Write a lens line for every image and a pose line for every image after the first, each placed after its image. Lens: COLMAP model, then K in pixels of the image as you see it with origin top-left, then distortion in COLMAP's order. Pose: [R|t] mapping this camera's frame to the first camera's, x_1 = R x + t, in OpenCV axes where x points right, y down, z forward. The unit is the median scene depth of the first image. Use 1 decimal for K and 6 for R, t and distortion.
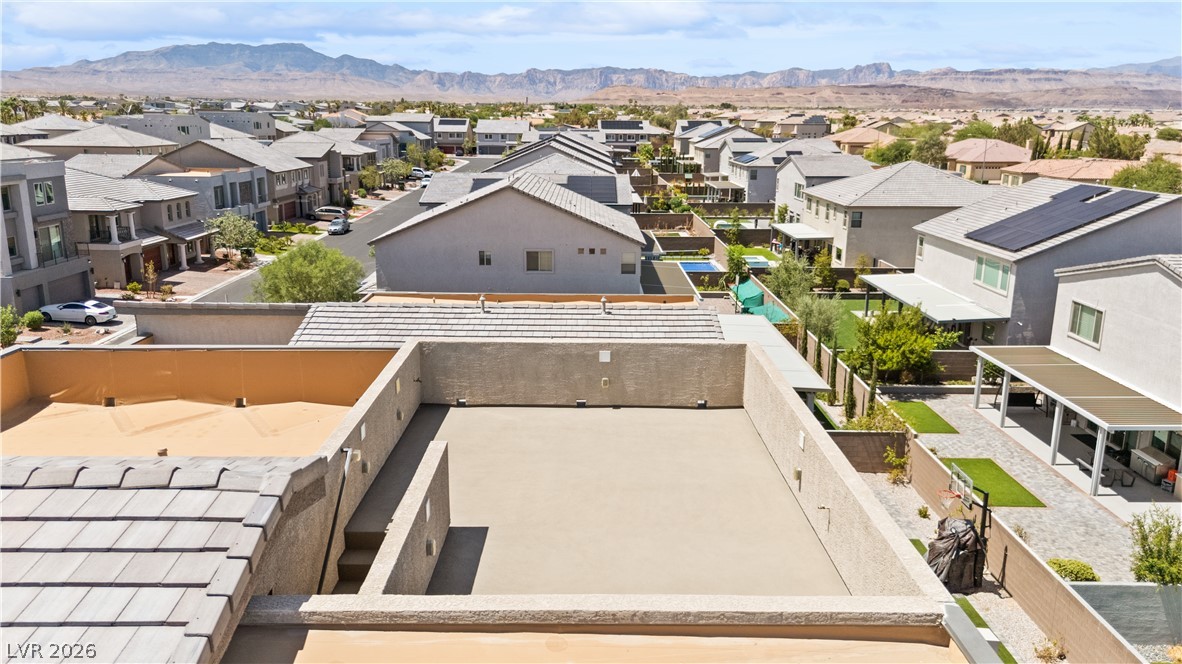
lens RADIAL K [[875.5, 0, 591.1], [0, 875.5, 321.9], [0, 0, 1]] dist [0.063273, -0.053269]
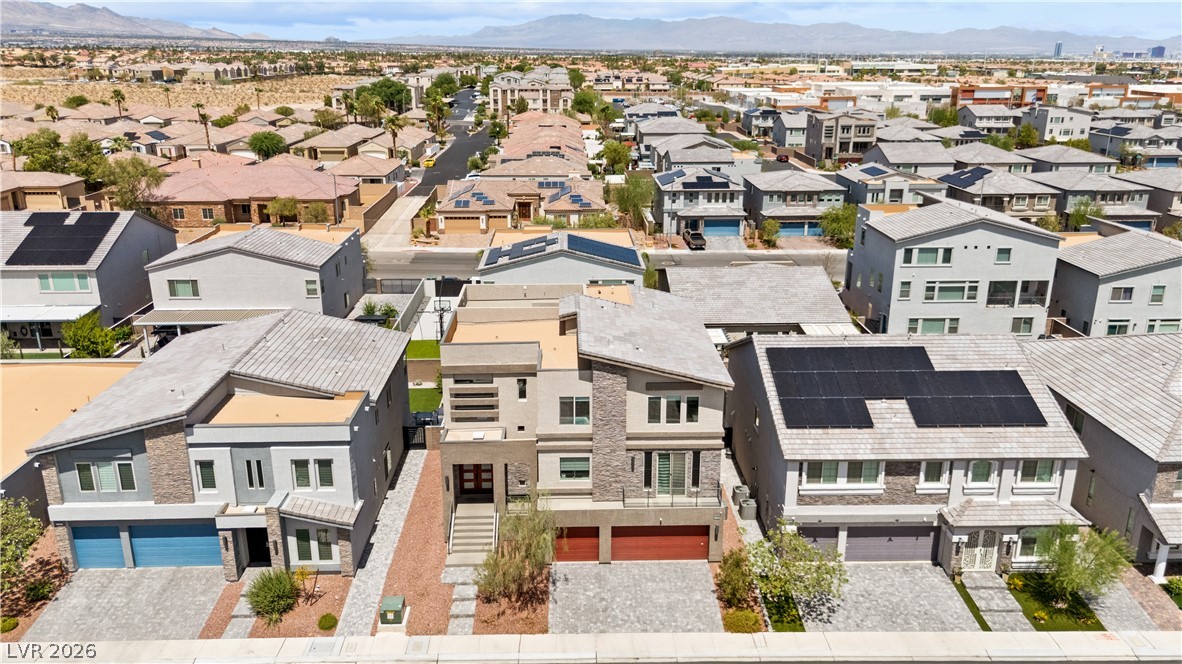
lens RADIAL K [[889.6, 0, 589.3], [0, 889.6, 321.2], [0, 0, 1]] dist [0.065958, -0.072567]
pose [[-0.016961, -0.301549, 0.953300, -1.001064], [0.222065, 0.928488, 0.297652, -0.240215], [-0.974884, 0.216743, 0.051215, 0.063037]]
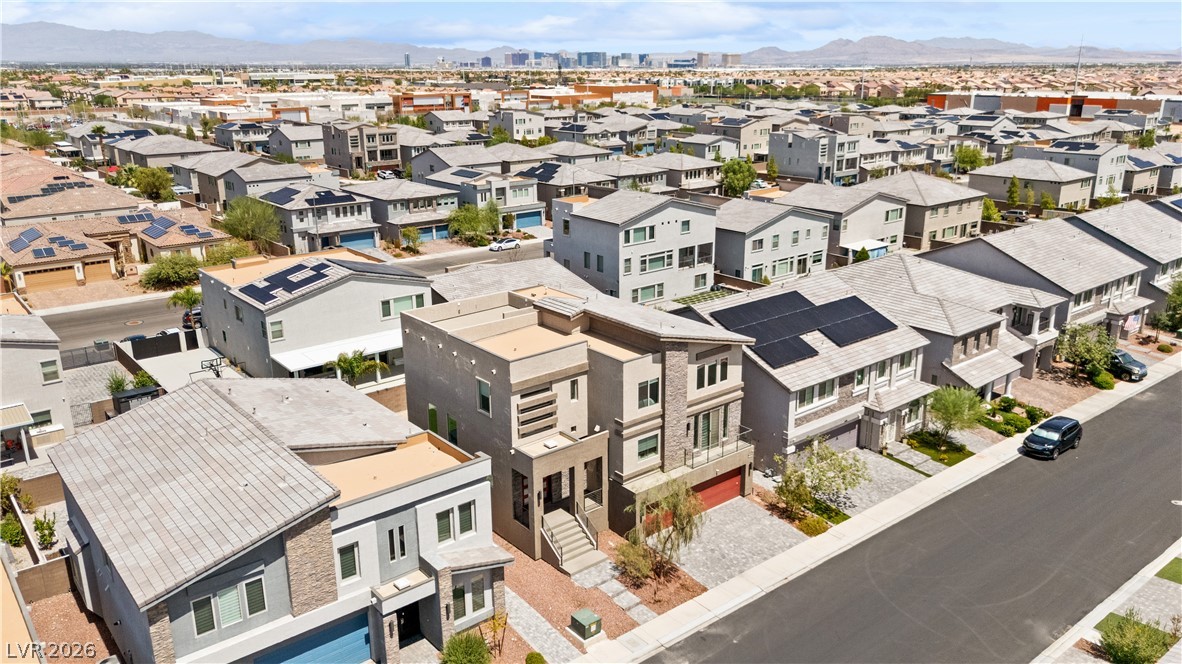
lens RADIAL K [[903.8, 0, 592.4], [0, 903.8, 321.5], [0, 0, 1]] dist [0.094980, -0.139446]
pose [[-0.627865, -0.222629, 0.745803, -0.860629], [0.175346, 0.893125, 0.414224, -0.372457], [-0.758313, 0.390850, -0.521725, 0.636063]]
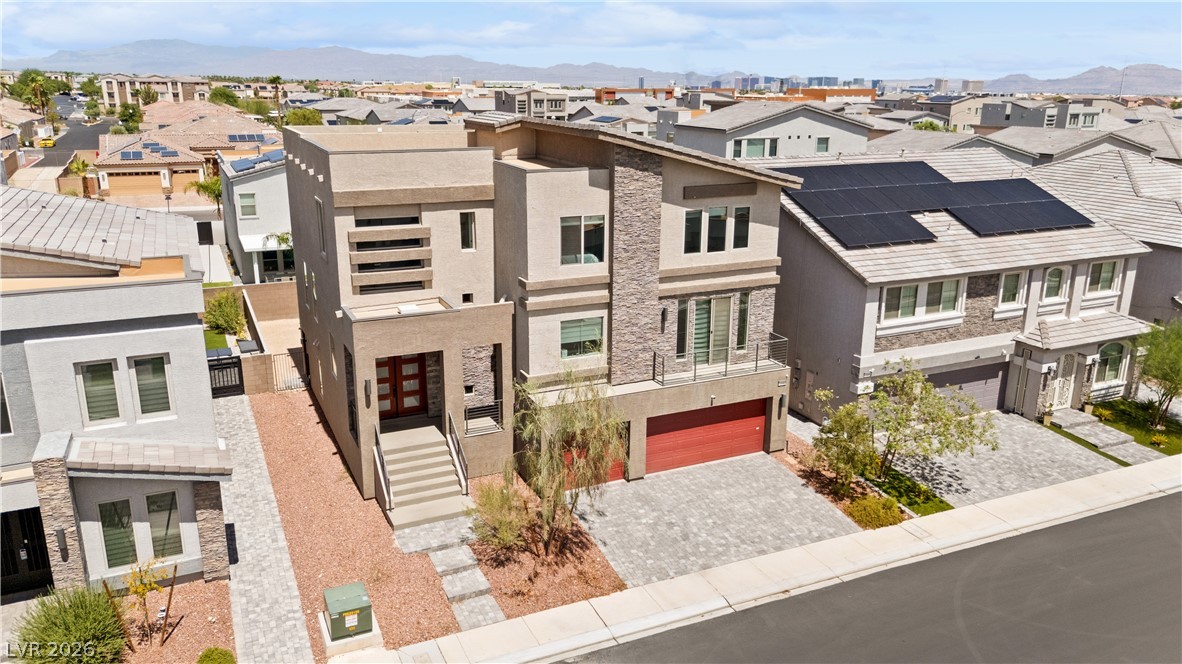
lens RADIAL K [[875.5, 0, 591.1], [0, 875.5, 321.9], [0, 0, 1]] dist [0.063273, -0.053269]
pose [[-0.415152, -0.251647, 0.874256, -0.690296], [0.191319, 0.915343, 0.354323, -0.051744], [-0.889408, 0.314359, -0.331861, 0.320938]]
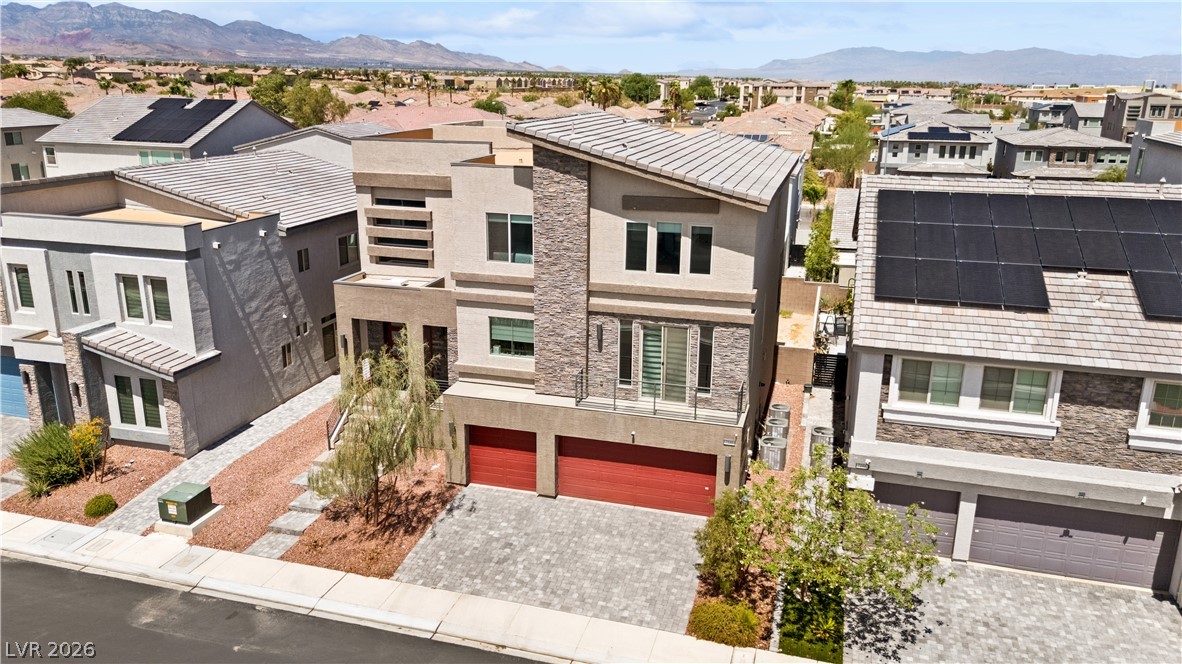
lens RADIAL K [[875.5, 0, 591.1], [0, 875.5, 321.9], [0, 0, 1]] dist [0.063273, -0.053269]
pose [[0.285278, -0.260269, 0.922430, -0.693704], [0.204080, 0.956848, 0.206865, 0.036986], [-0.936466, 0.129235, 0.326083, -0.066277]]
